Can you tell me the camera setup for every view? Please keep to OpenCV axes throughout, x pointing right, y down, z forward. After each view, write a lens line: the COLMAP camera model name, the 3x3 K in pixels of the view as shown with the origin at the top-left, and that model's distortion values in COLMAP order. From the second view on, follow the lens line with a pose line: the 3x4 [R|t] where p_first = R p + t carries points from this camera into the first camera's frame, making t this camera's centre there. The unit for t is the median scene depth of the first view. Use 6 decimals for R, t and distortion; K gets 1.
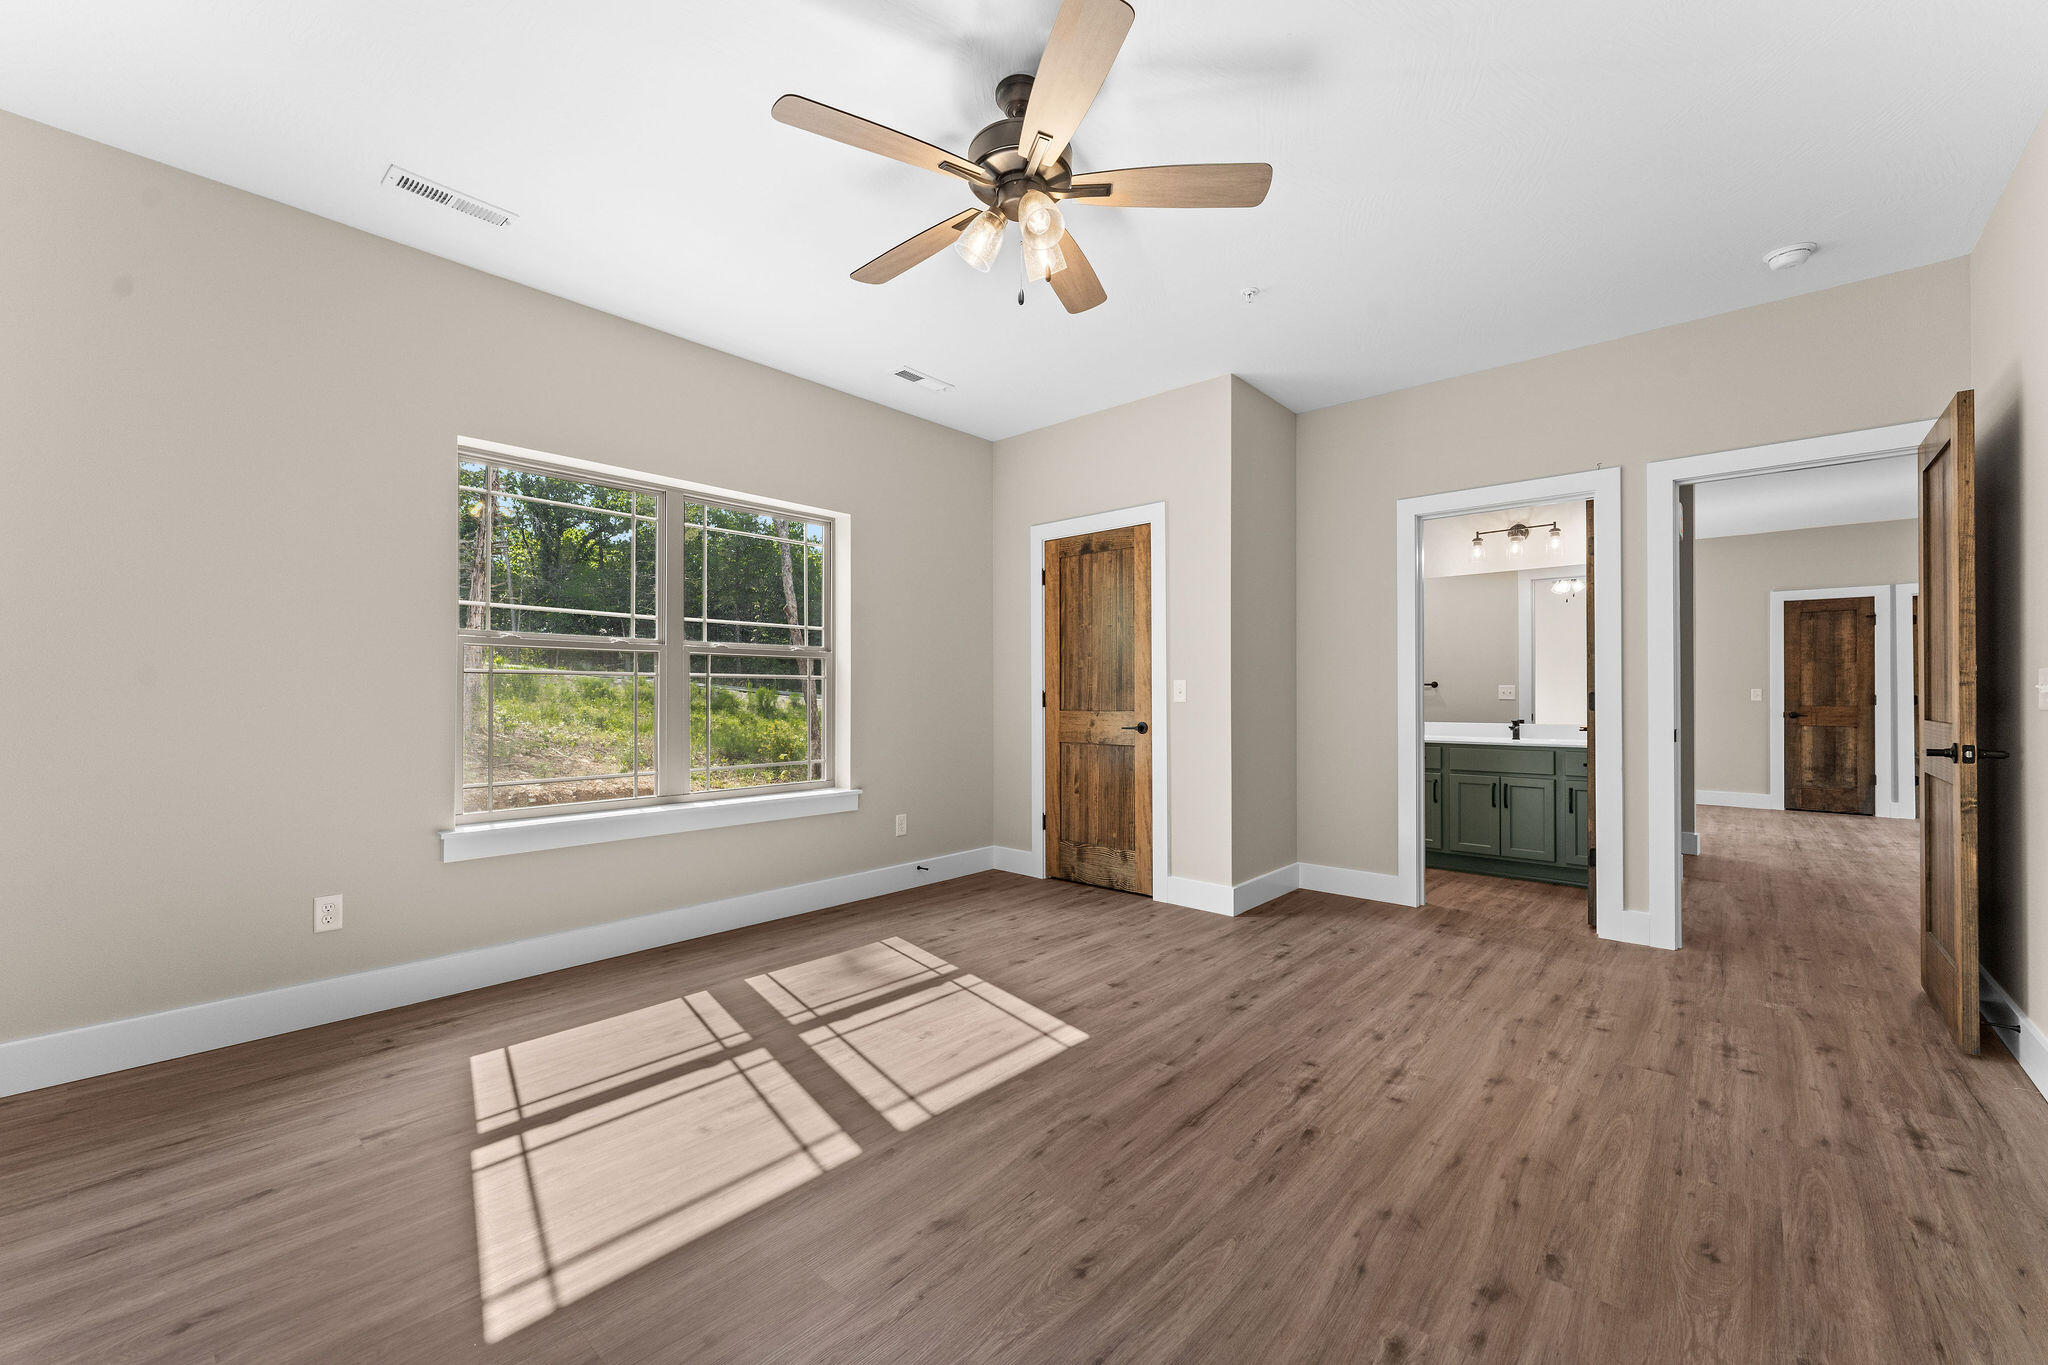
lens RADIAL K [[814.1, 0, 1016.6], [0, 814.1, 688.6], [0, 0, 1]] dist [-0.000928, -0.000040]
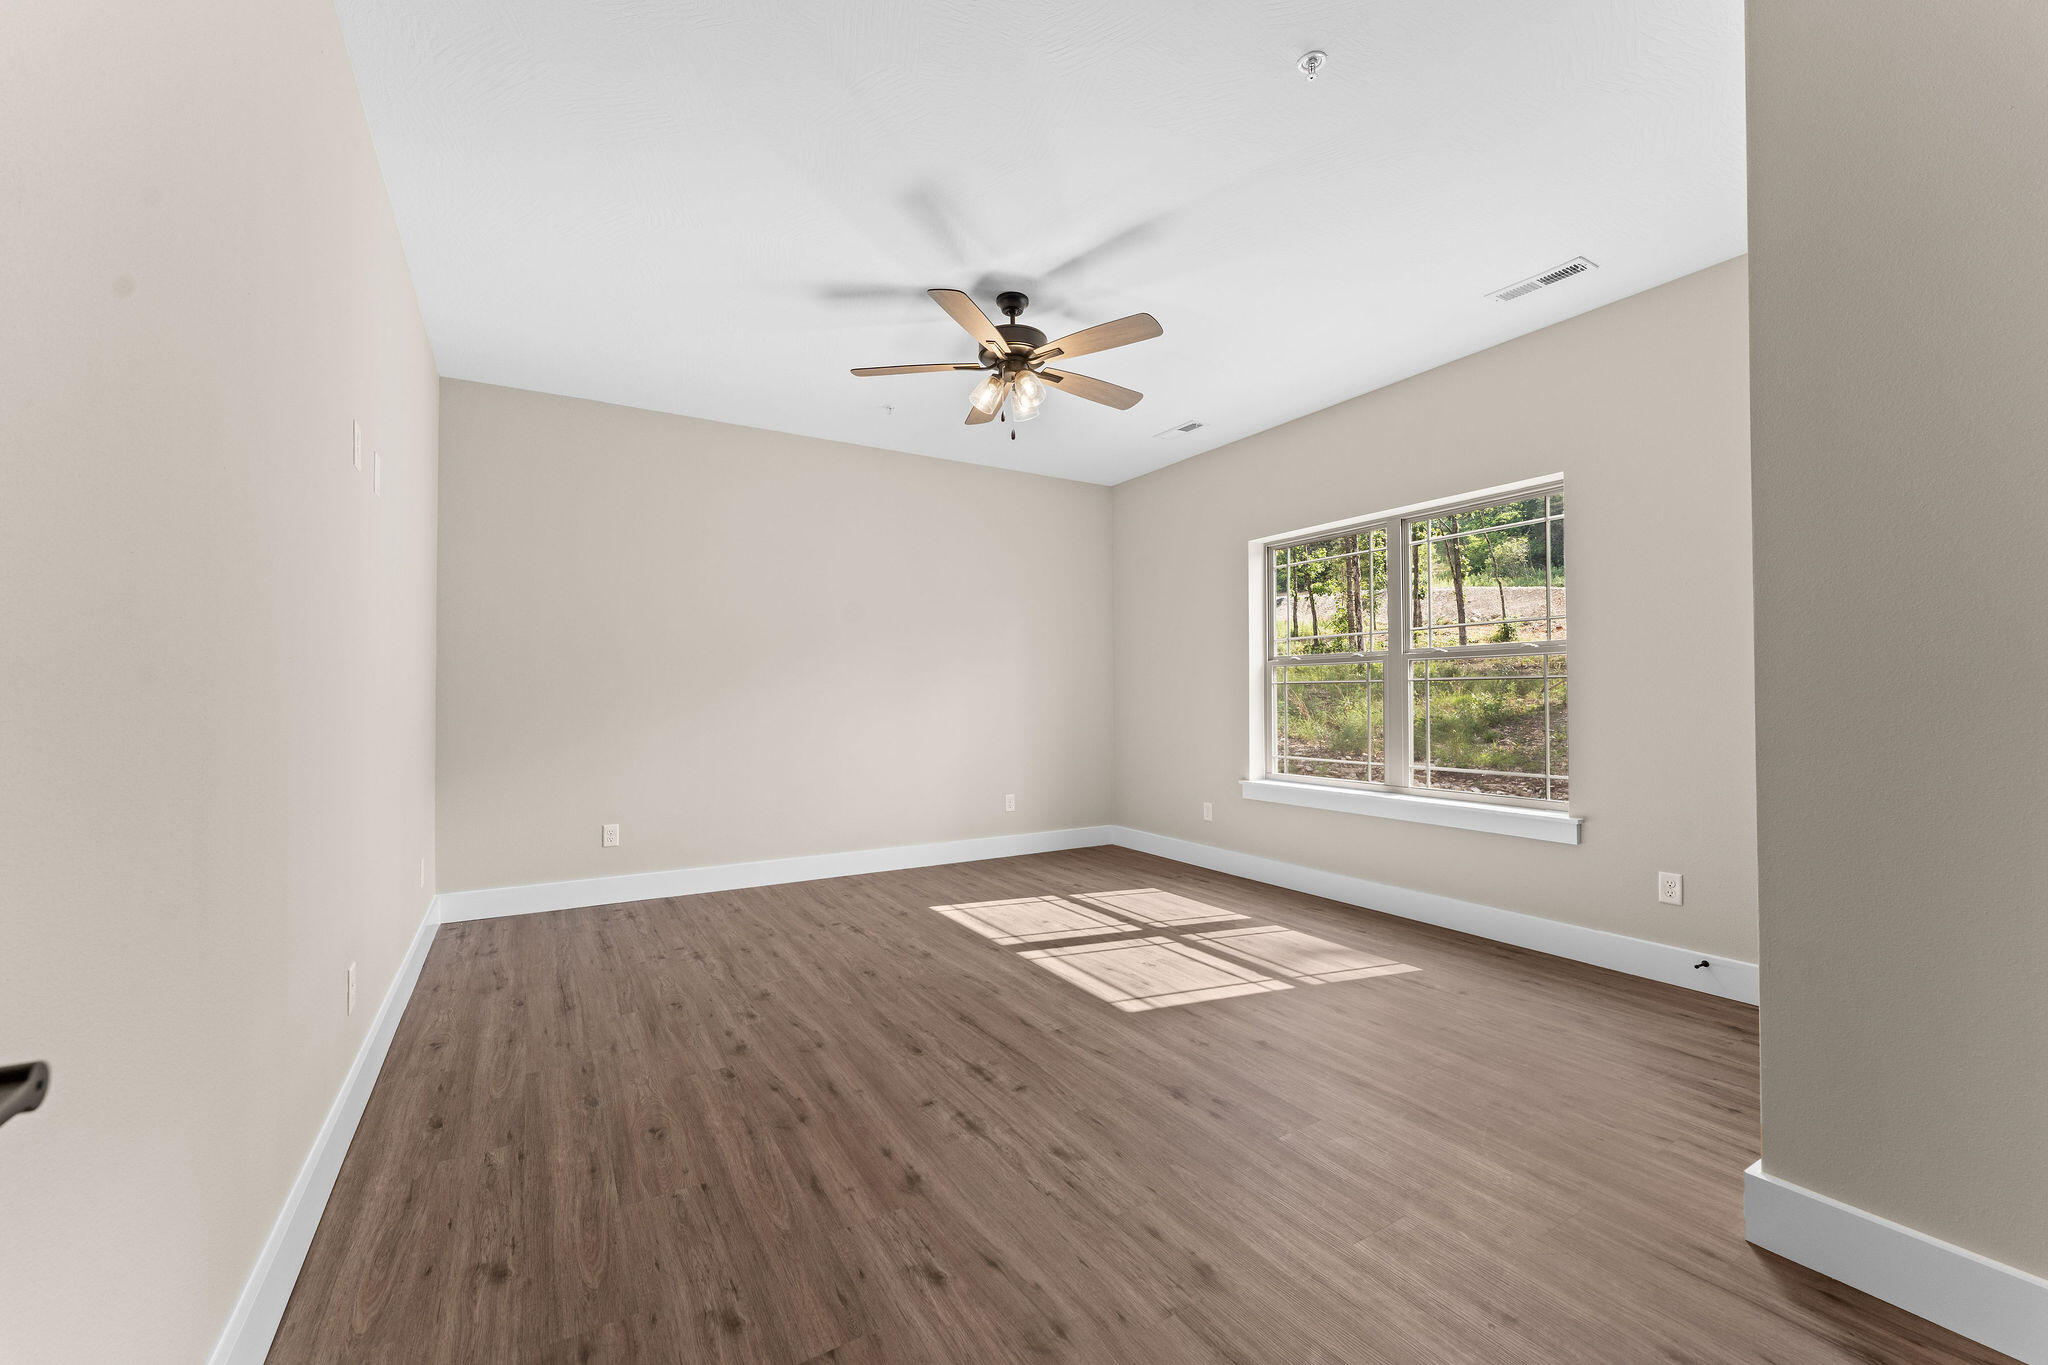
lens RADIAL K [[814.1, 0, 1016.6], [0, 814.1, 688.6], [0, 0, 1]] dist [-0.000928, -0.000040]
pose [[-0.296772, -0.010416, -0.954891, 1.198551], [0.009364, 0.999861, -0.013817, 0.007297], [0.954902, -0.013042, -0.296634, 1.207283]]
